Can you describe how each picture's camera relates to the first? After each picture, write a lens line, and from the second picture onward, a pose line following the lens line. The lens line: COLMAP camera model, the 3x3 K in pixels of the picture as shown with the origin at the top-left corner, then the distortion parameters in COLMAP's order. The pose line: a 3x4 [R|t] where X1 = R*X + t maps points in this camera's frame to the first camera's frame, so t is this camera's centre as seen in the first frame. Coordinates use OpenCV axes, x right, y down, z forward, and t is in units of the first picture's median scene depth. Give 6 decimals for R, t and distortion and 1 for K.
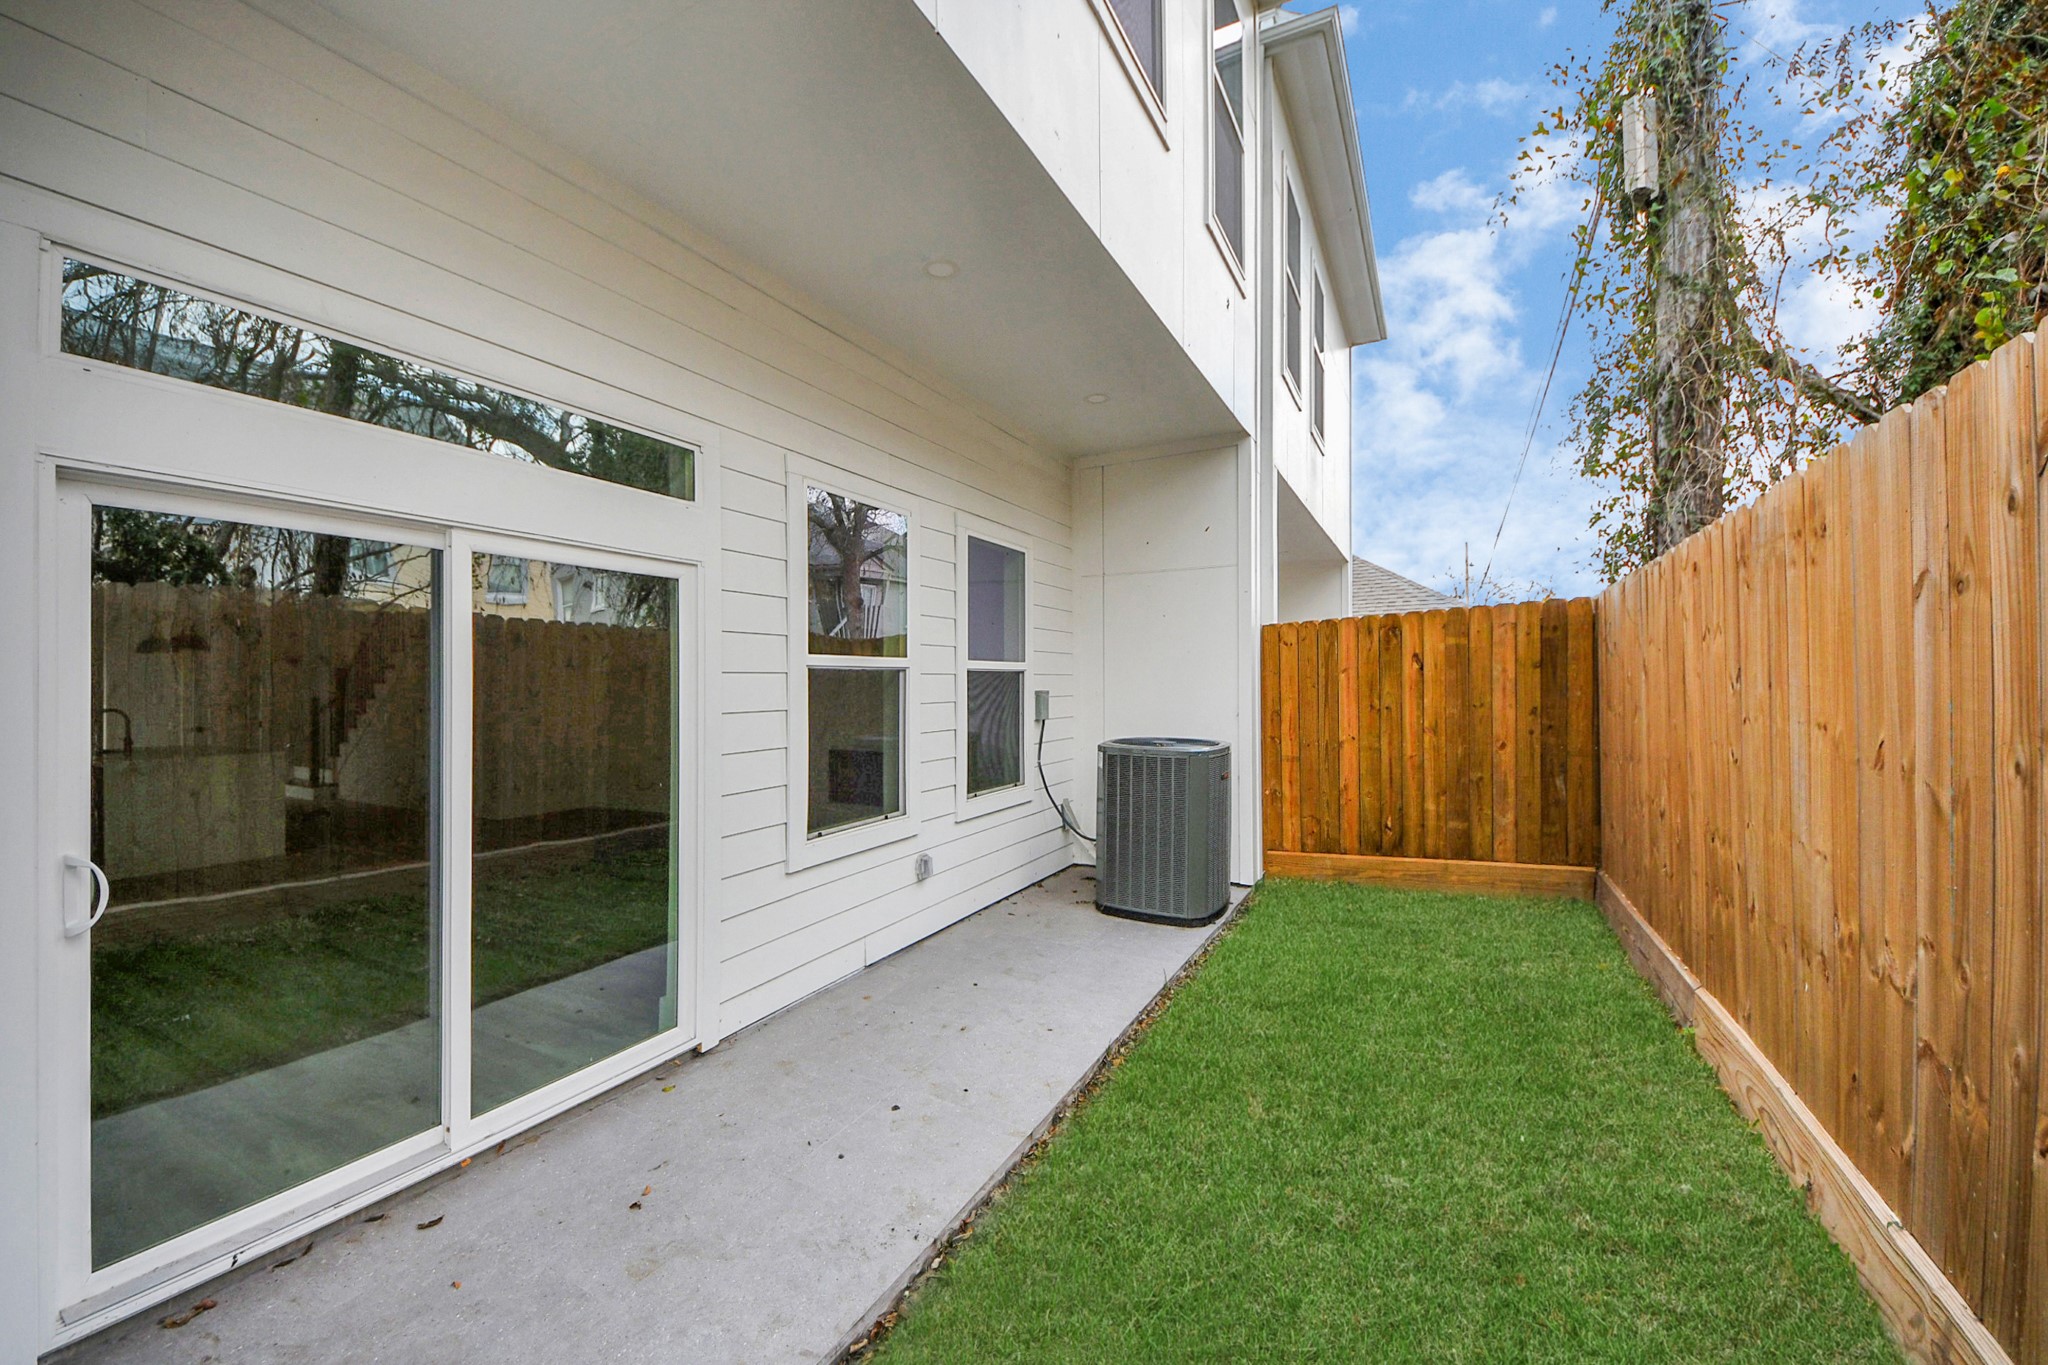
lens RADIAL K [[847.8, 0, 1024.0], [0, 847.8, 682.5], [0, 0, 1]] dist [-0.000043, -0.000018]
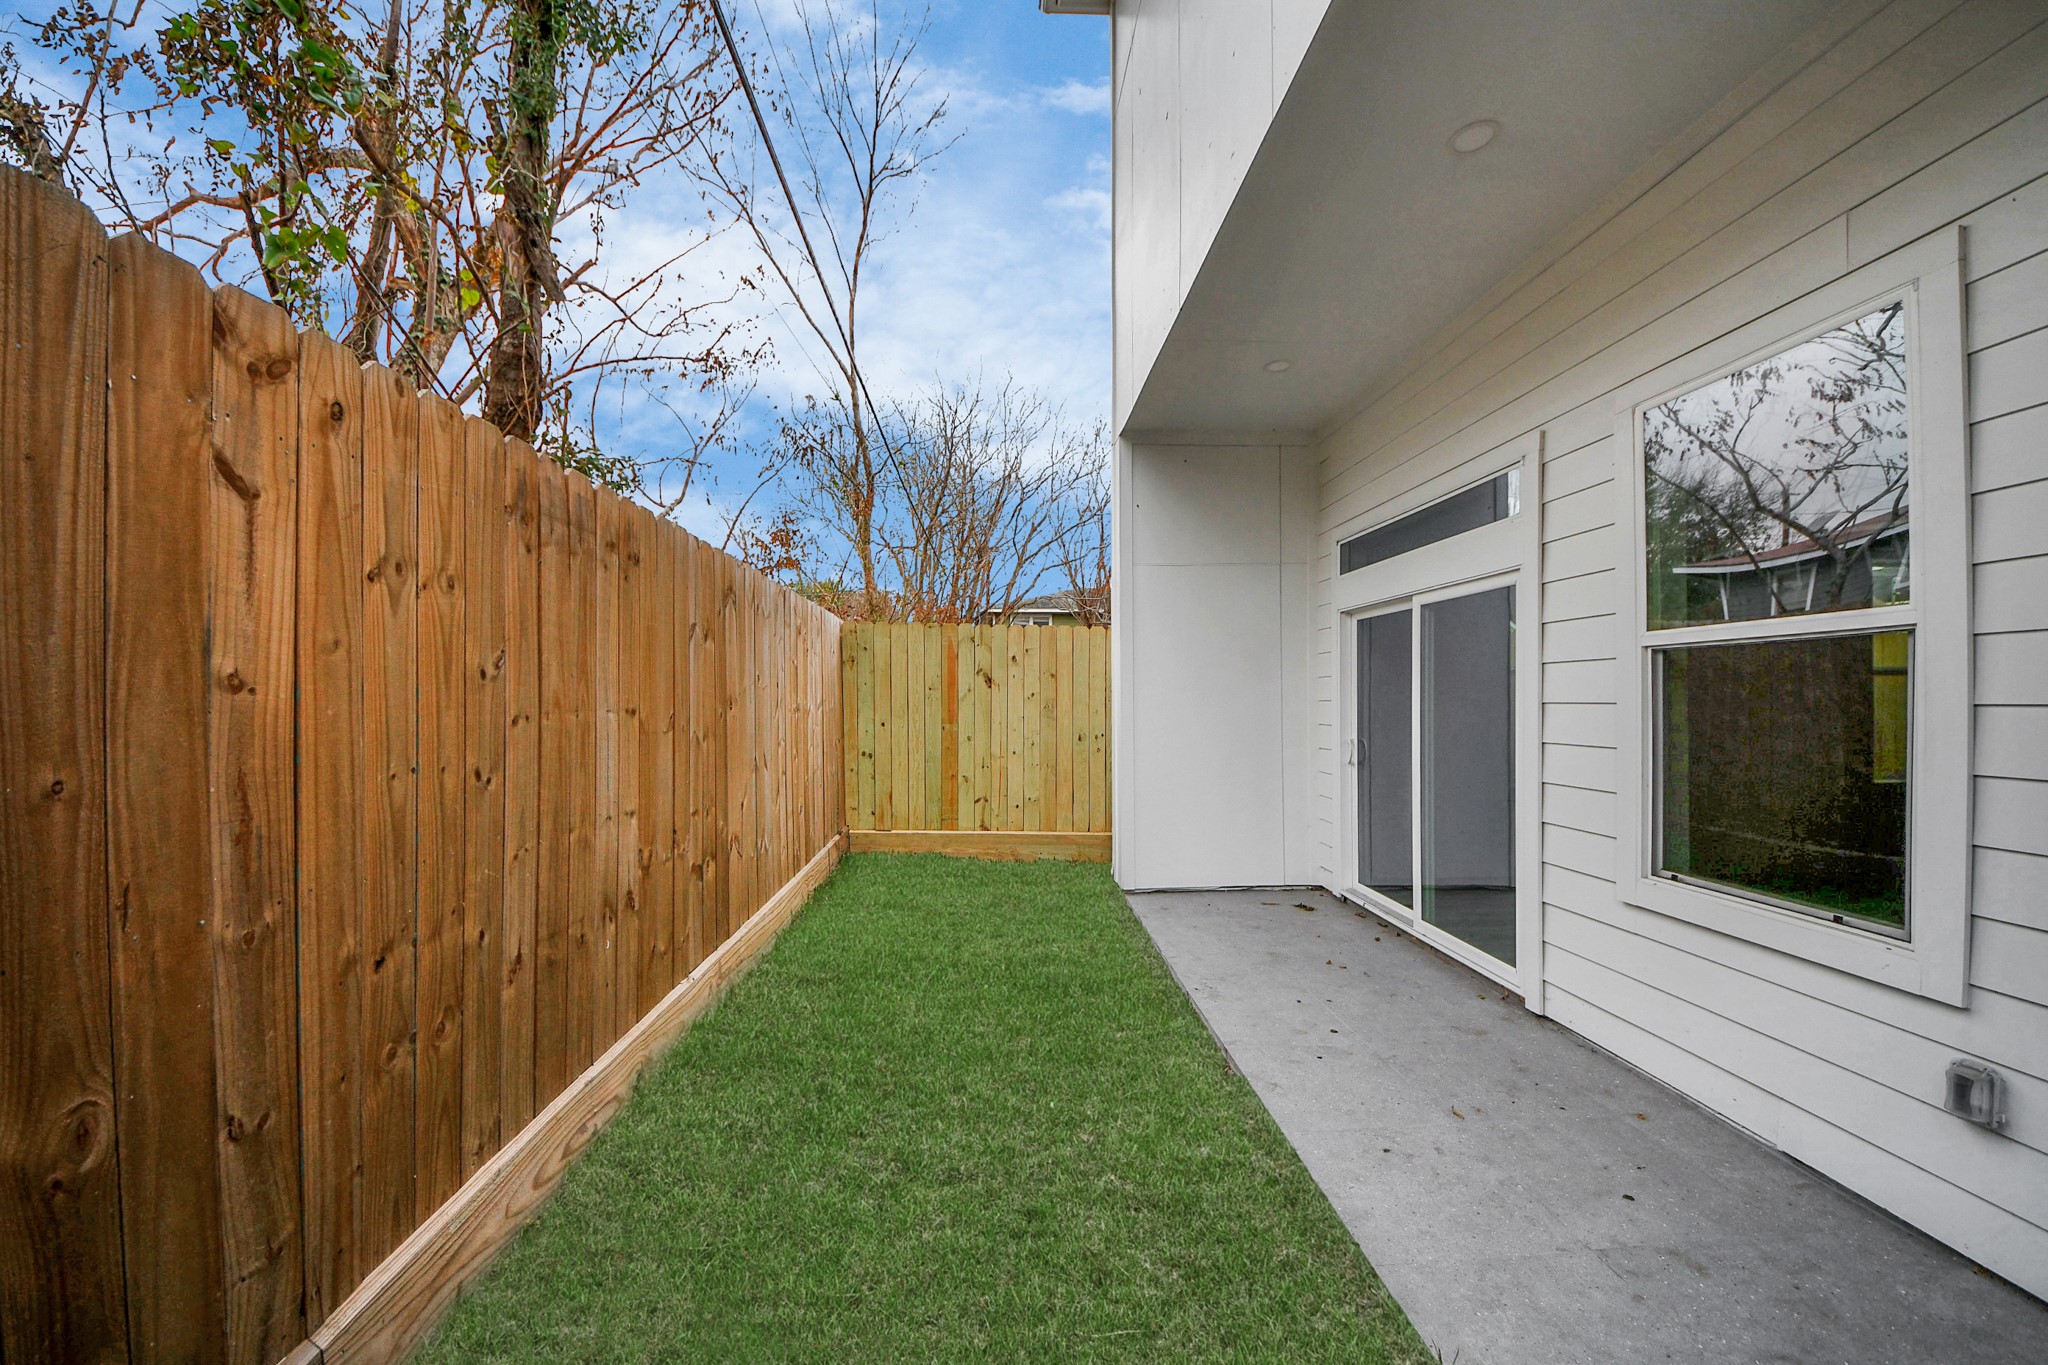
lens RADIAL K [[727.4, 0, 1022.3], [0, 727.4, 684.9], [0, 0, 1]] dist [0.044754, -0.027834]
pose [[-0.875045, 0.002166, -0.484037, 0.666170], [0.009627, 0.999870, -0.012929, 0.020645], [0.483946, -0.015973, -0.874952, 1.540704]]
